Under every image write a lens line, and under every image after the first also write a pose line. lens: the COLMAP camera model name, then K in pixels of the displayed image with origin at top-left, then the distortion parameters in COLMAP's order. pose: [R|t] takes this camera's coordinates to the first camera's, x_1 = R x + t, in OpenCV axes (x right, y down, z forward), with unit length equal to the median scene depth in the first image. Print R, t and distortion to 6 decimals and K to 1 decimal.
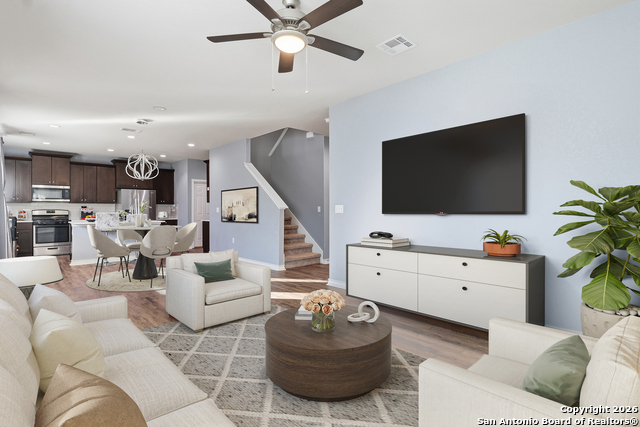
lens RADIAL K [[324.9, 0, 320.7], [0, 324.9, 210.0], [0, 0, 1]] dist [0.005102, -0.000039]
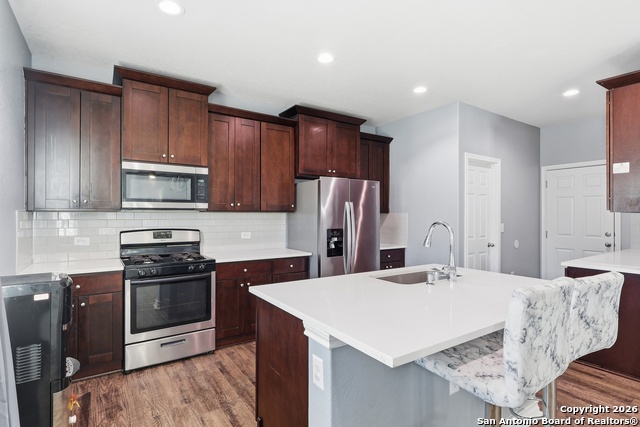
lens RADIAL K [[324.9, 0, 319.4], [0, 324.9, 213.9], [0, 0, 1]] dist [0.005102, -0.000039]
pose [[0.986993, 0.008033, -0.160559, -0.589537], [-0.006654, 0.999936, 0.009124, -0.024376], [0.160622, -0.007937, 0.986984, 0.656177]]
